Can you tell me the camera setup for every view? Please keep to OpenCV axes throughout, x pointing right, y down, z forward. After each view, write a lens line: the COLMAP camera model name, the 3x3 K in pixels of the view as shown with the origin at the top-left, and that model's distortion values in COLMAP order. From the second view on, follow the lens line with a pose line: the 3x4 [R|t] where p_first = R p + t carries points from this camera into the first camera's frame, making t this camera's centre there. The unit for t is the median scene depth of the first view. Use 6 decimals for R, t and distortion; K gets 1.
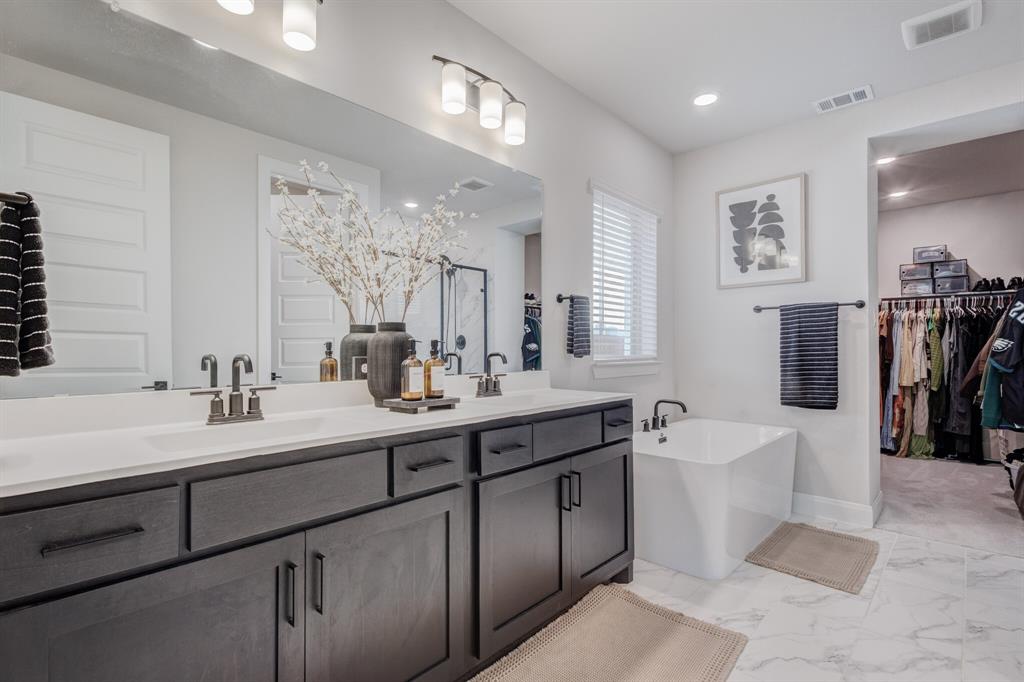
lens RADIAL K [[477.2, 0, 518.3], [0, 477.2, 344.1], [0, 0, 1]] dist [0.015373, -0.004875]
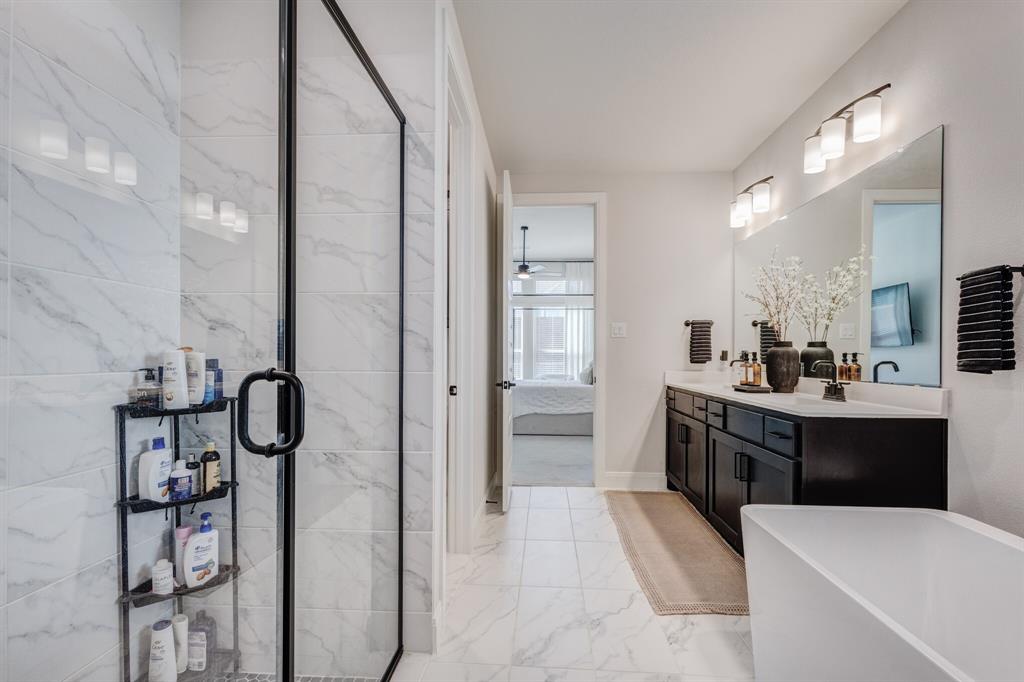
lens RADIAL K [[477.2, 0, 513.1], [0, 477.2, 347.5], [0, 0, 1]] dist [0.015373, -0.004875]
pose [[-0.777892, -0.015423, -0.628208, 0.790268], [0.001343, 0.999656, -0.026205, 0.010036], [0.628396, -0.021229, -0.777604, 0.911564]]
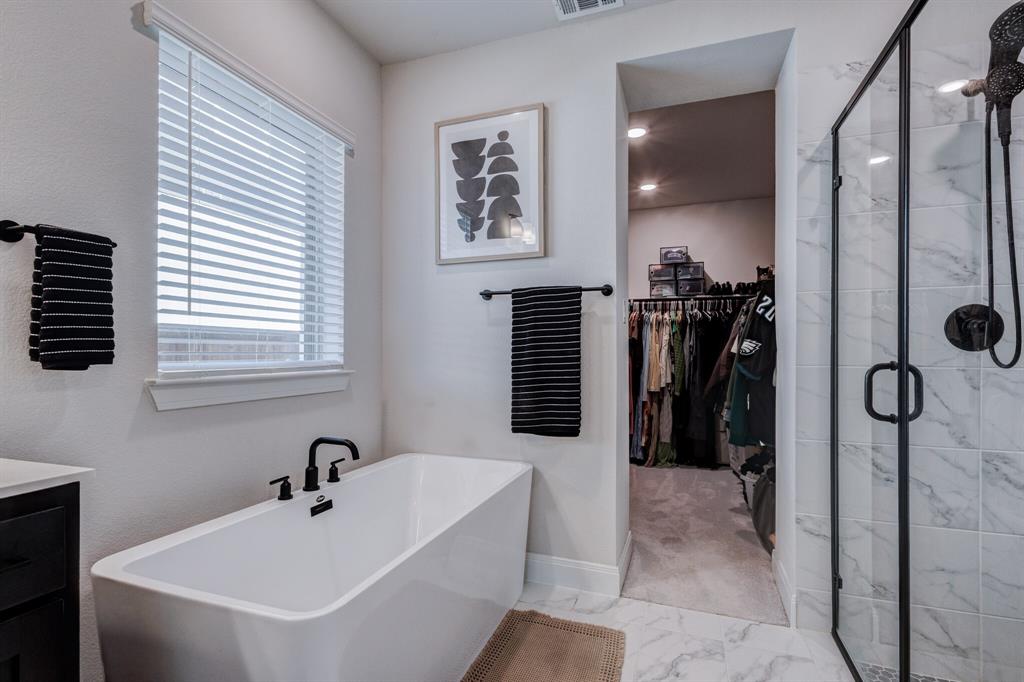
lens RADIAL K [[477.2, 0, 510.9], [0, 477.2, 348.0], [0, 0, 1]] dist [0.015373, -0.004875]
pose [[0.923475, 0.005232, 0.383622, 0.273165], [-0.005399, 0.999985, -0.000640, 0.005270], [-0.383620, -0.001480, 0.923490, 0.352695]]
